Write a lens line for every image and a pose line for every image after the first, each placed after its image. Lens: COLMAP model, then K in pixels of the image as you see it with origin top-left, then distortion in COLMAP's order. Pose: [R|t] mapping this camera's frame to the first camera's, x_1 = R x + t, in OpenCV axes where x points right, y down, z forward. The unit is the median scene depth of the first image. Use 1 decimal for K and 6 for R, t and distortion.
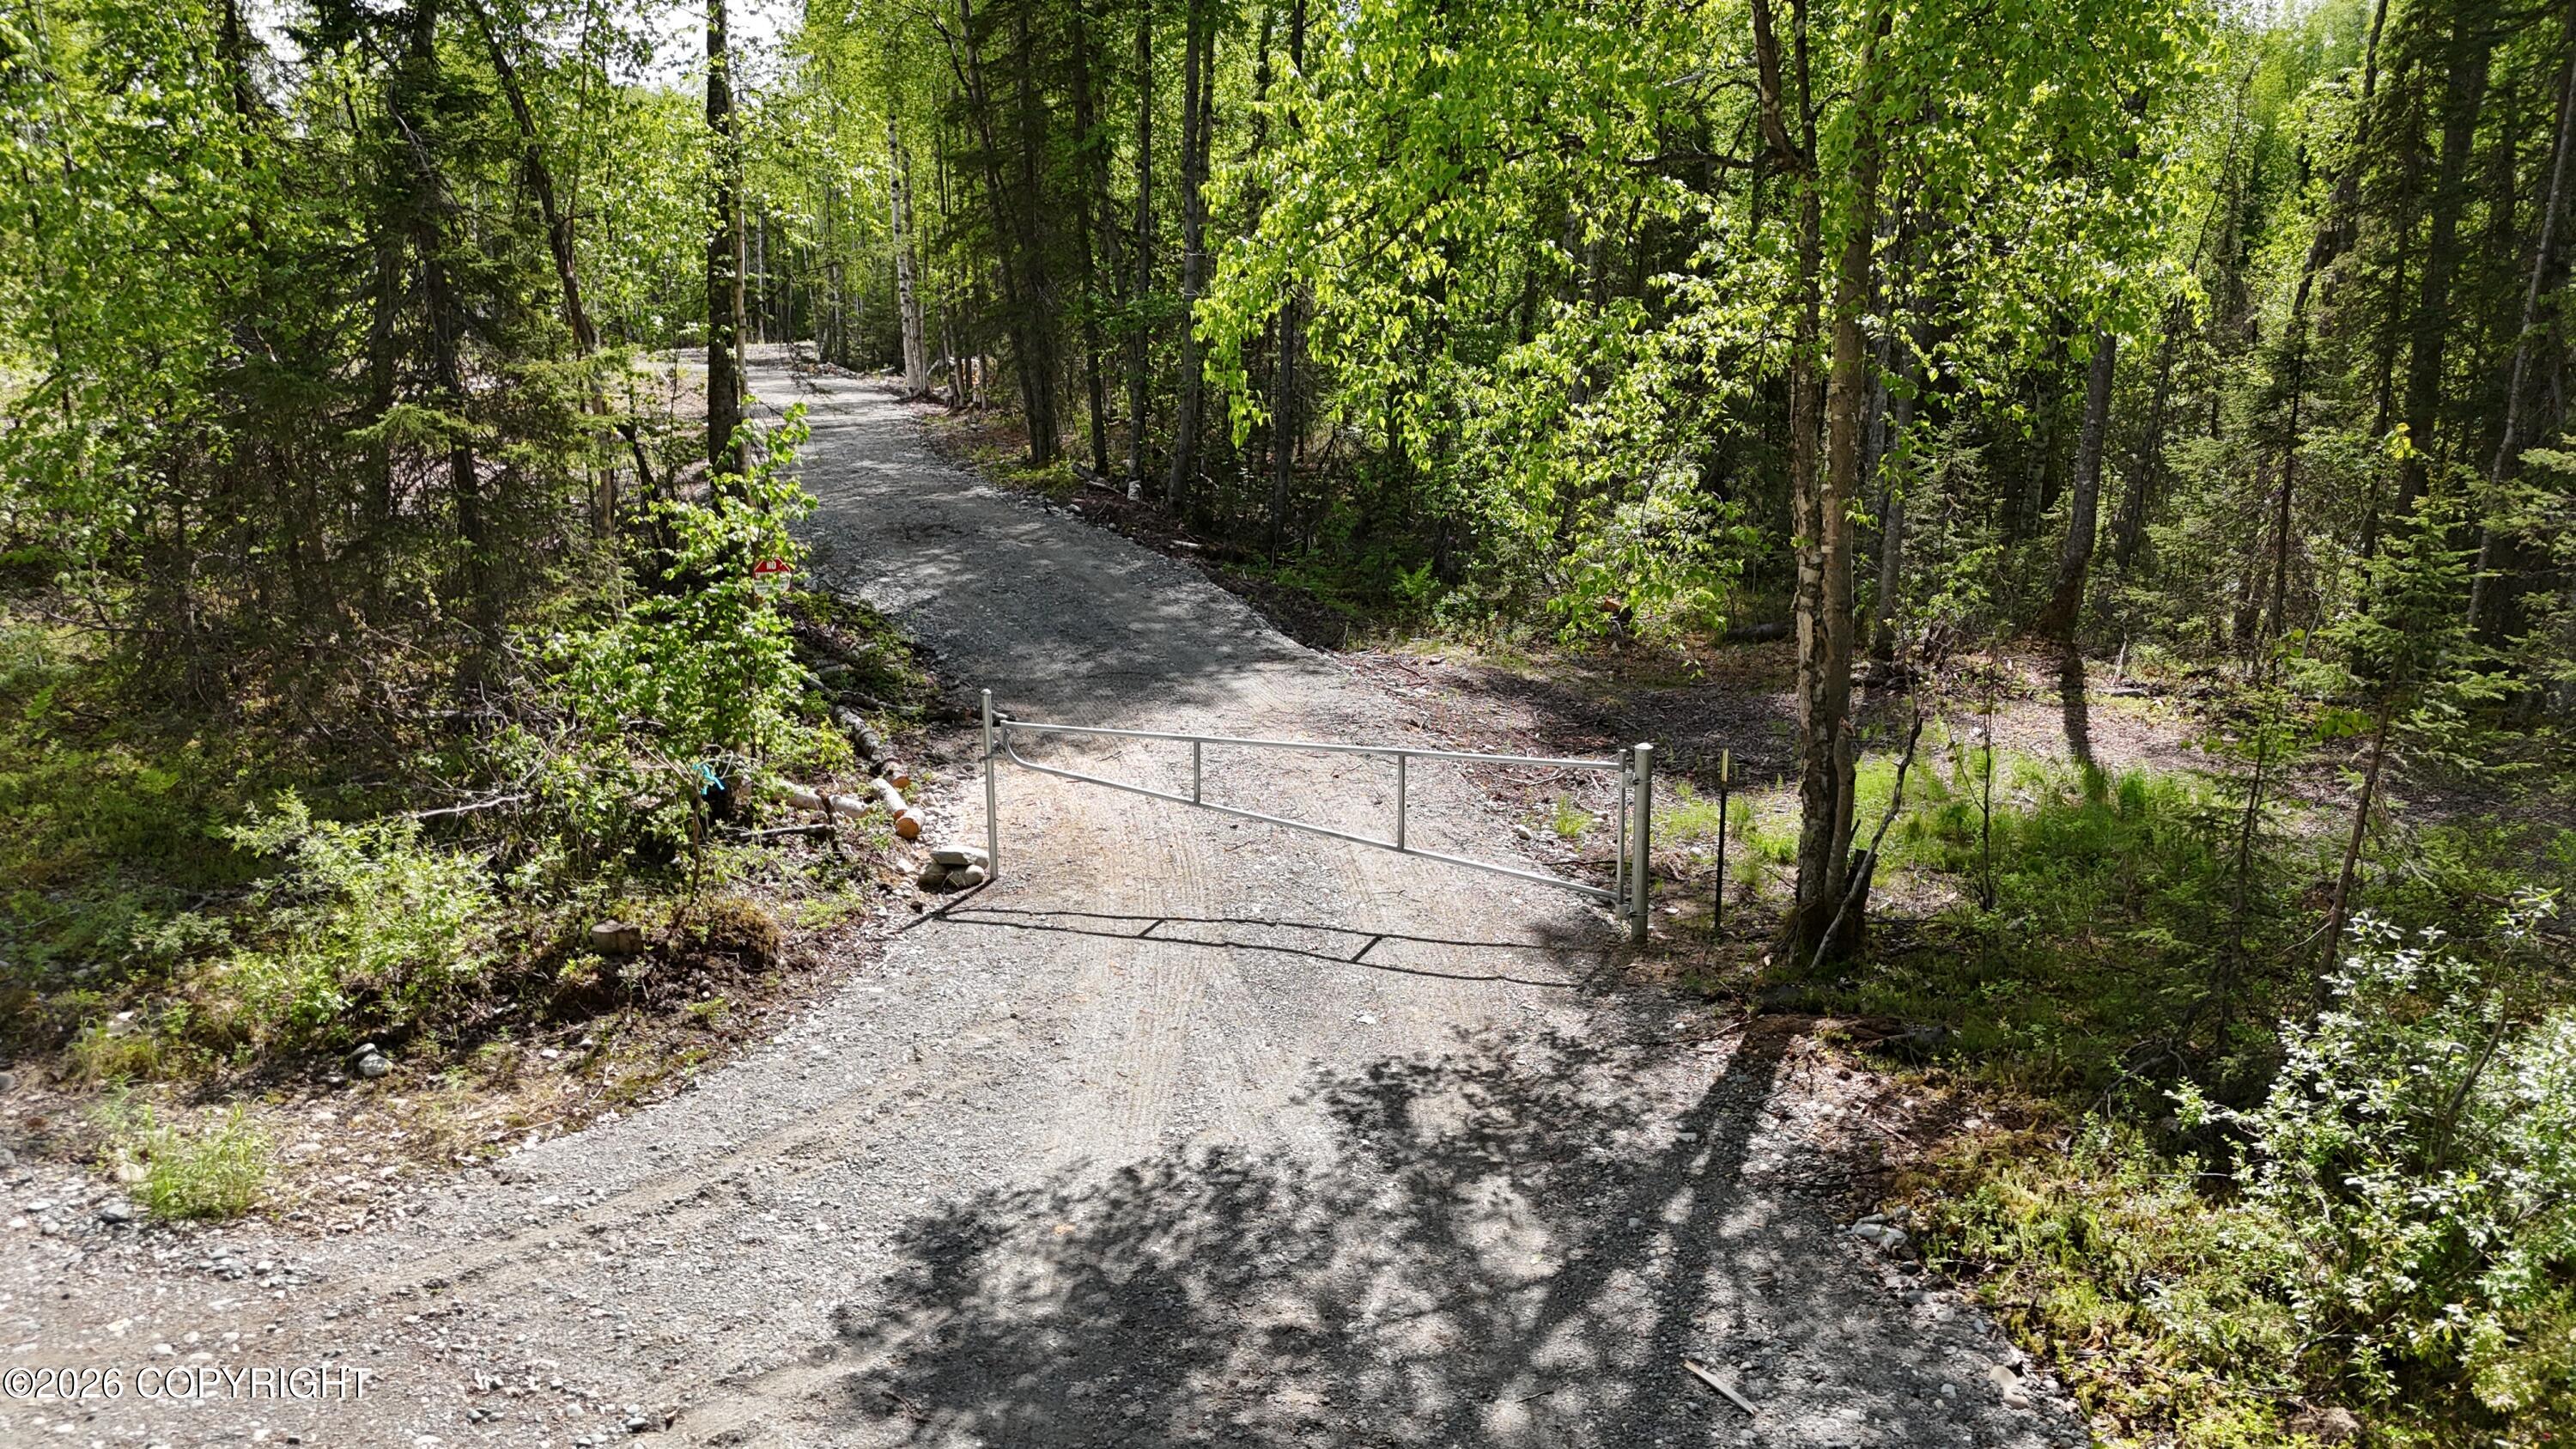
lens RADIAL K [[1800.0, 0, 1288.0], [0, 1800.0, 723.3], [0, 0, 1]] dist [0.034881, -0.000395]
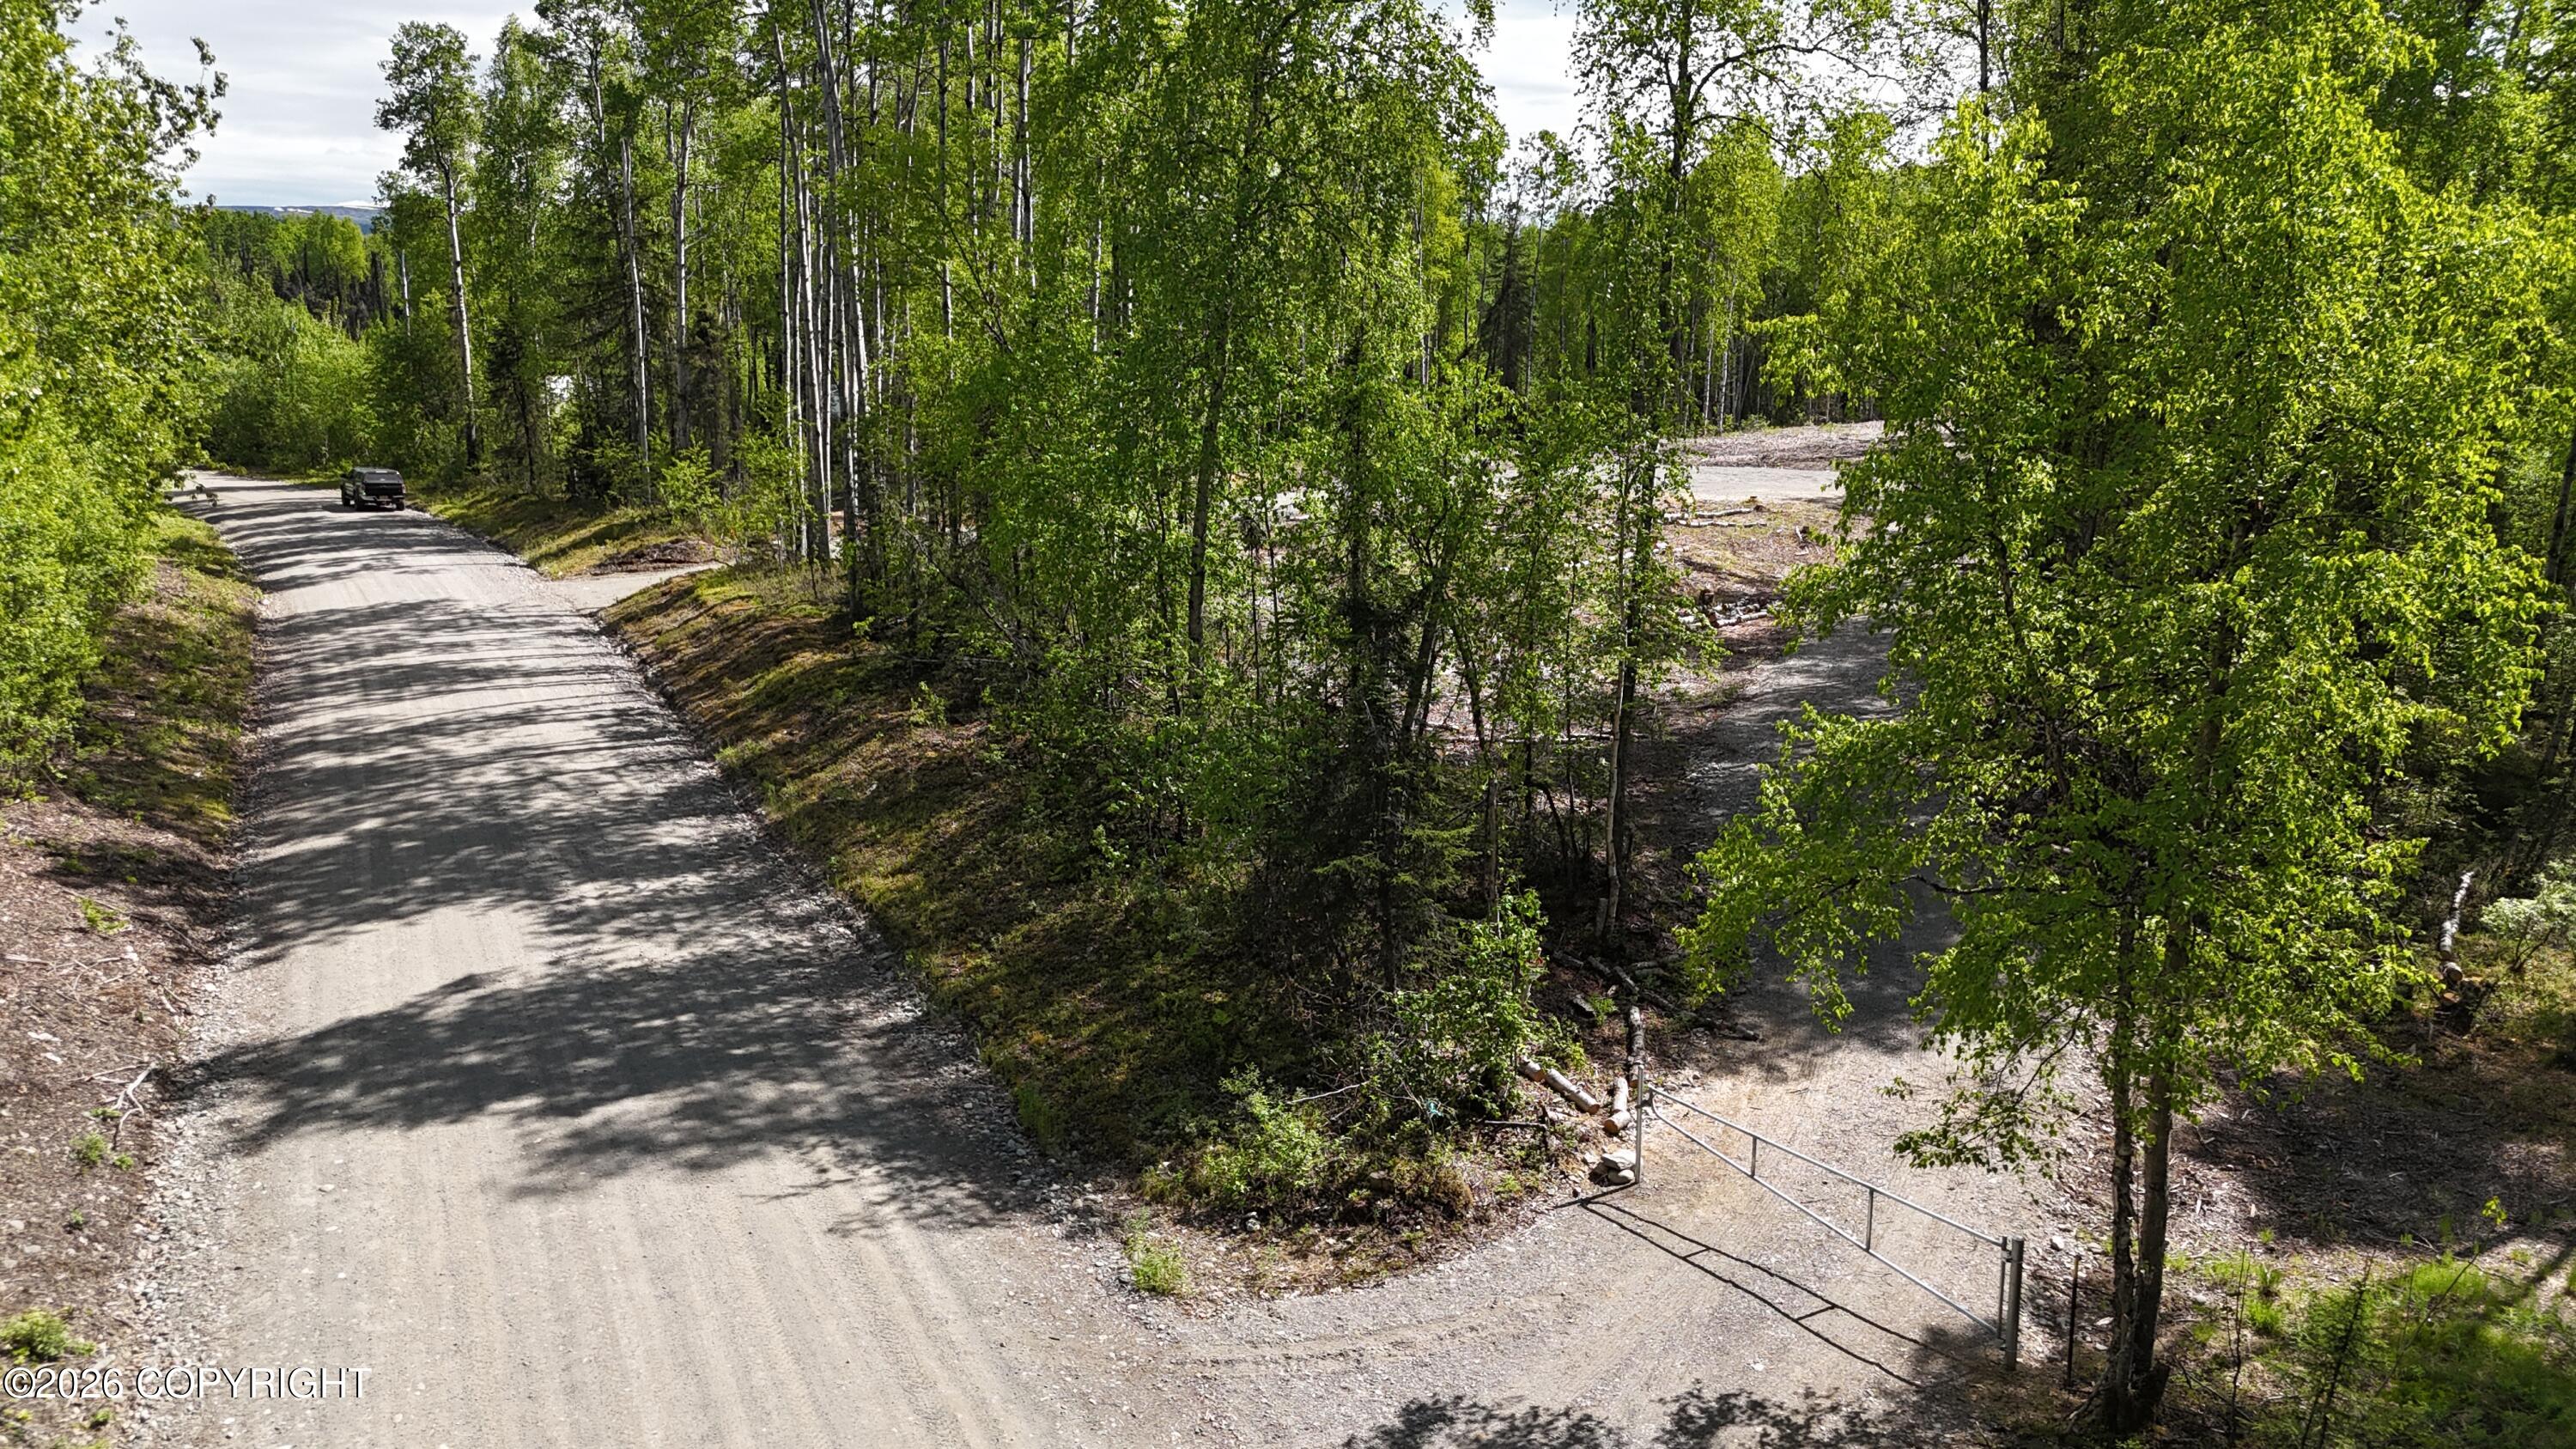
lens RADIAL K [[1800.0, 0, 1286.1], [0, 1800.0, 722.7], [0, 0, 1]] dist [0.034881, -0.000395]
pose [[0.806427, 0.116970, -0.579649, 0.568908], [-0.135935, 0.990659, 0.010791, -0.357953], [0.575497, 0.070092, 0.814794, -0.587293]]
